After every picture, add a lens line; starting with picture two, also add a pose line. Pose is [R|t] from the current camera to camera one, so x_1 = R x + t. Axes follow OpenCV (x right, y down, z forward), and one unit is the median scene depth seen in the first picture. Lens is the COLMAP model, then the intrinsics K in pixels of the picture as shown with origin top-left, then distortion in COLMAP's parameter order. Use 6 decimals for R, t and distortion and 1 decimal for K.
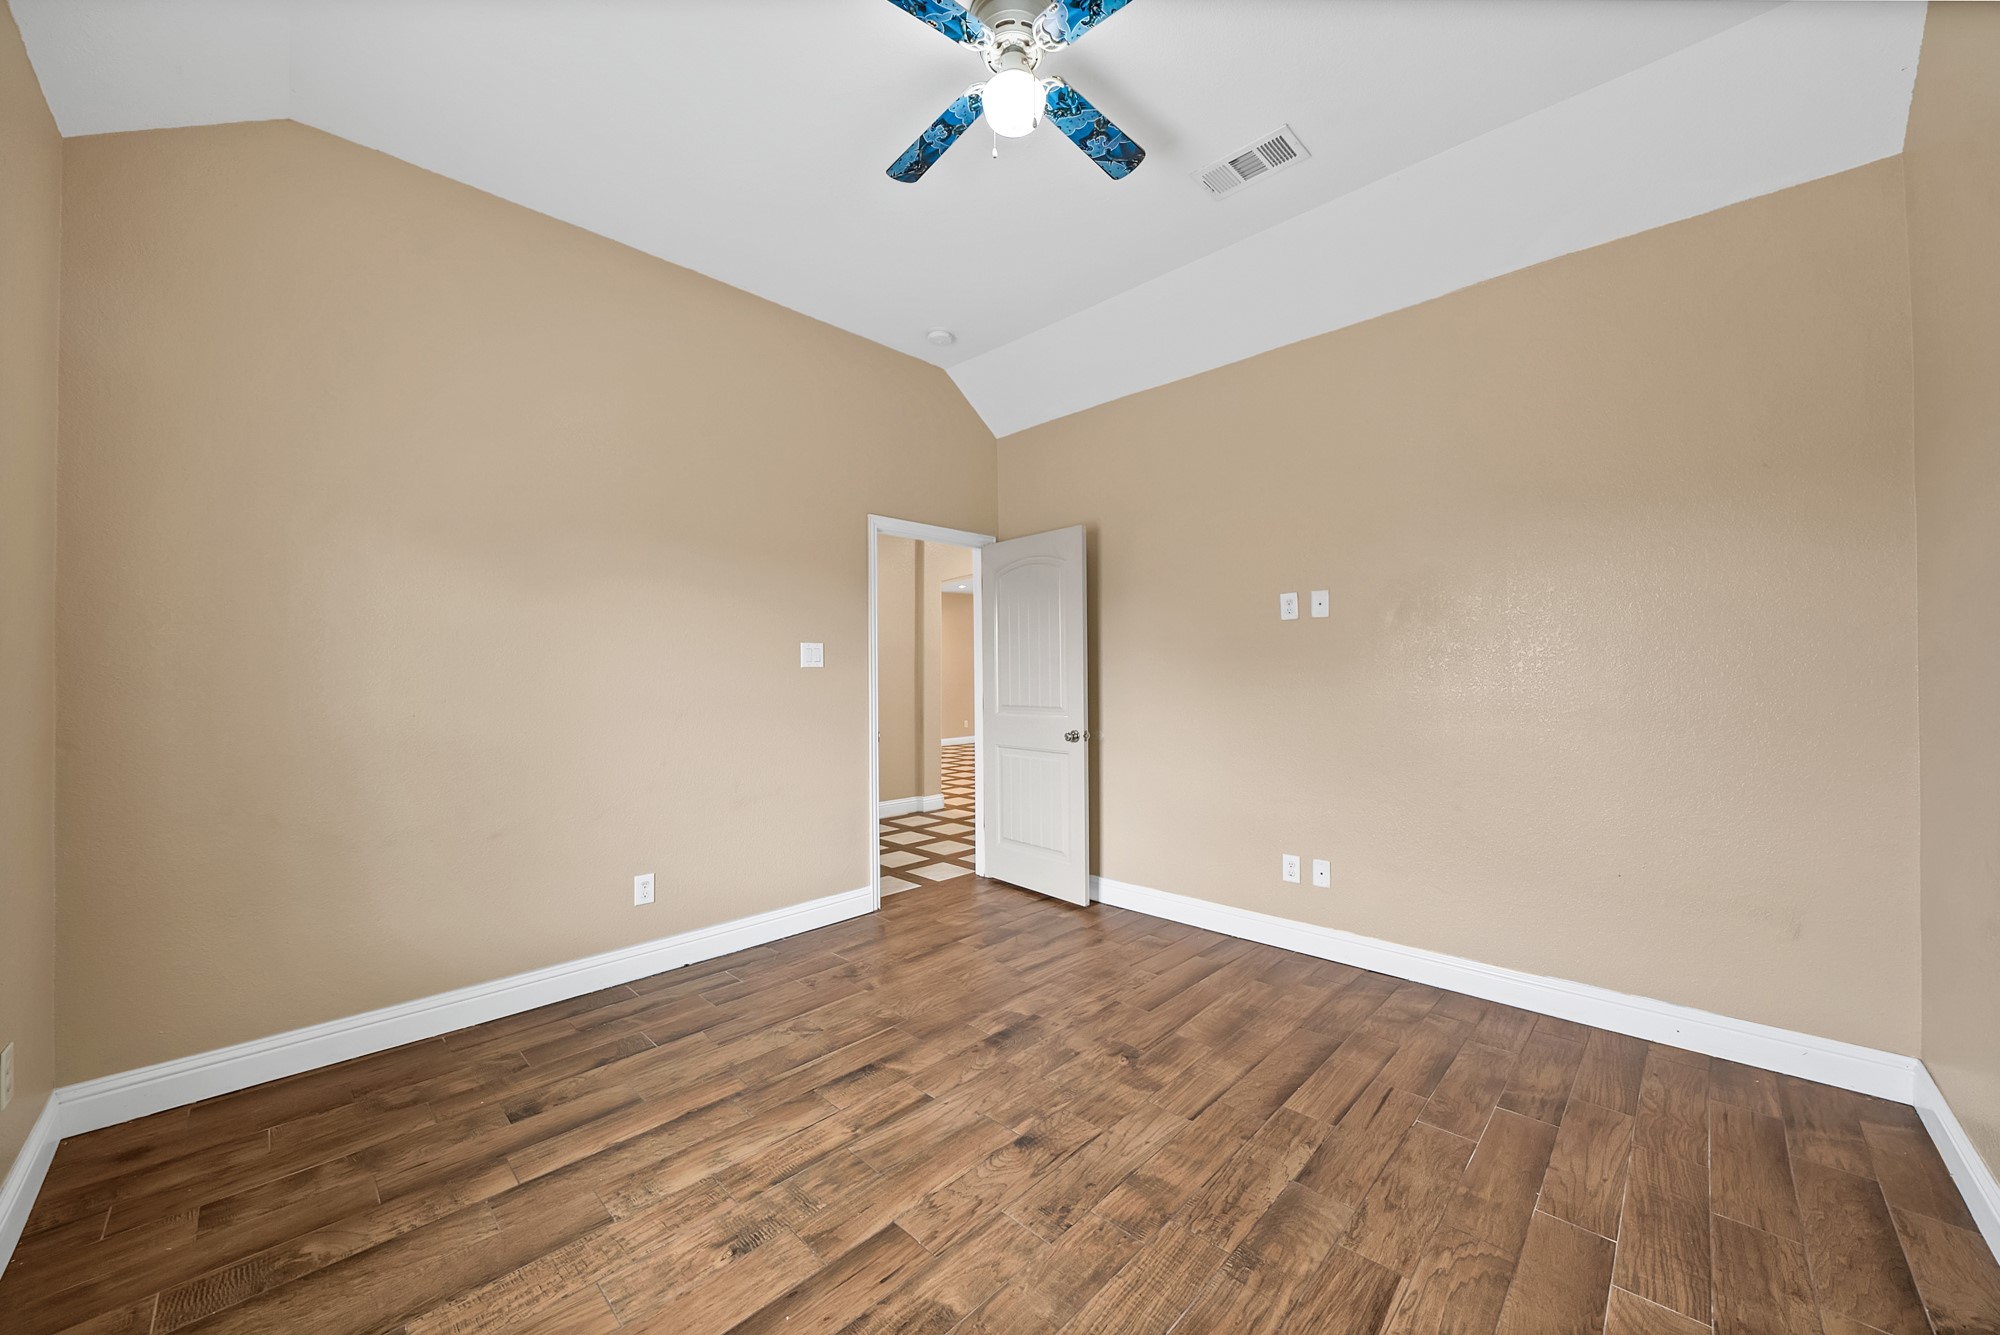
lens RADIAL K [[745.2, 0, 1008.8], [0, 745.2, 667.5], [0, 0, 1]] dist [-0.023028, 0.003171]
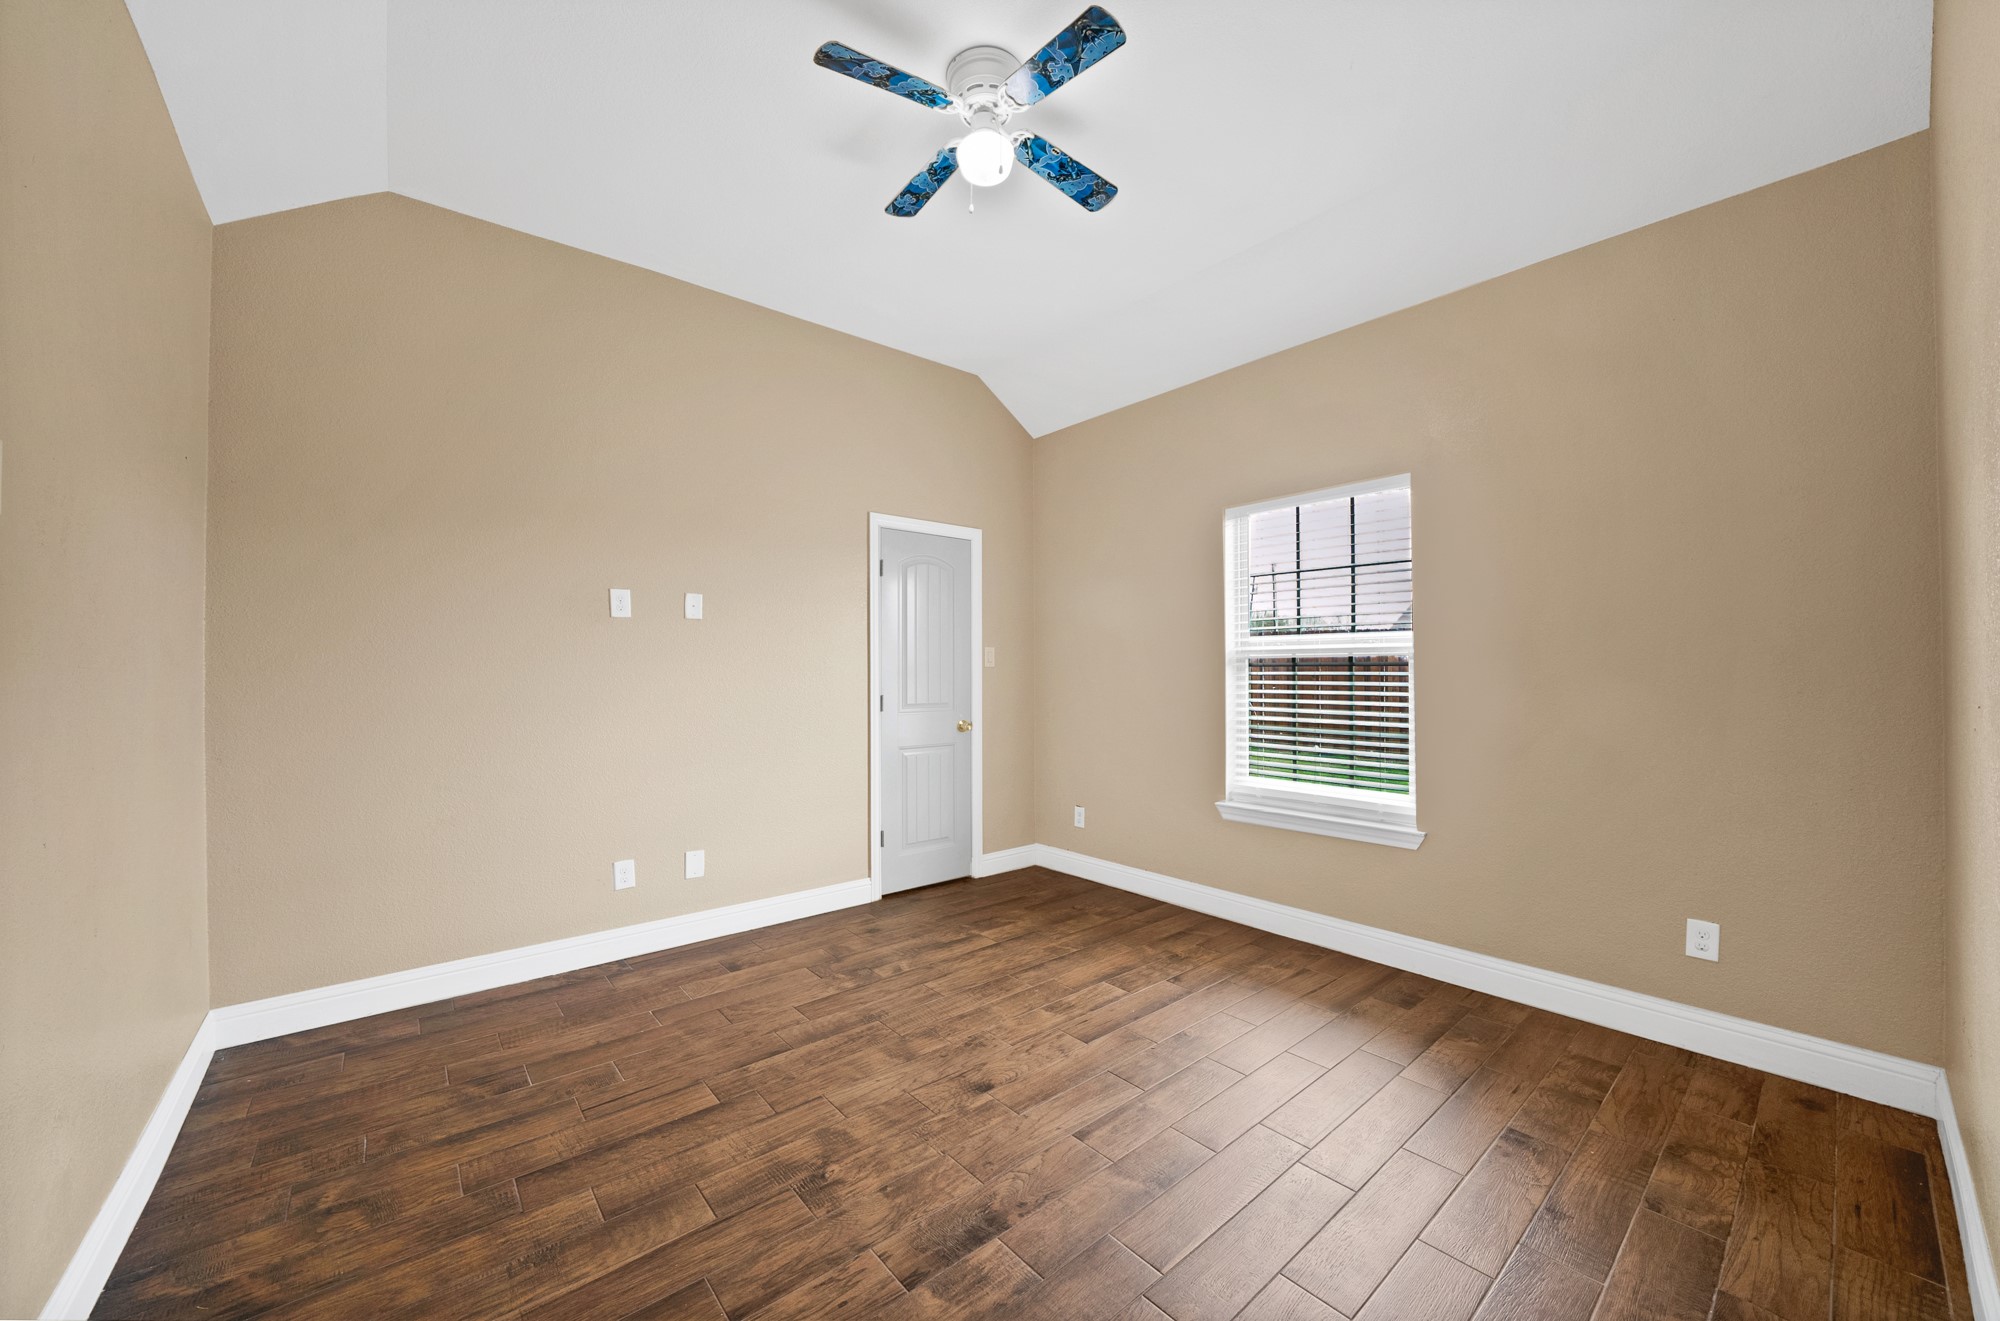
lens RADIAL K [[745.2, 0, 1001.0], [0, 745.2, 668.2], [0, 0, 1]] dist [-0.023028, 0.003171]
pose [[-0.993703, 0.010756, 0.111525, -0.126711], [0.008940, 0.999819, -0.016769, 0.027375], [-0.111685, -0.015667, -0.993620, 1.994105]]
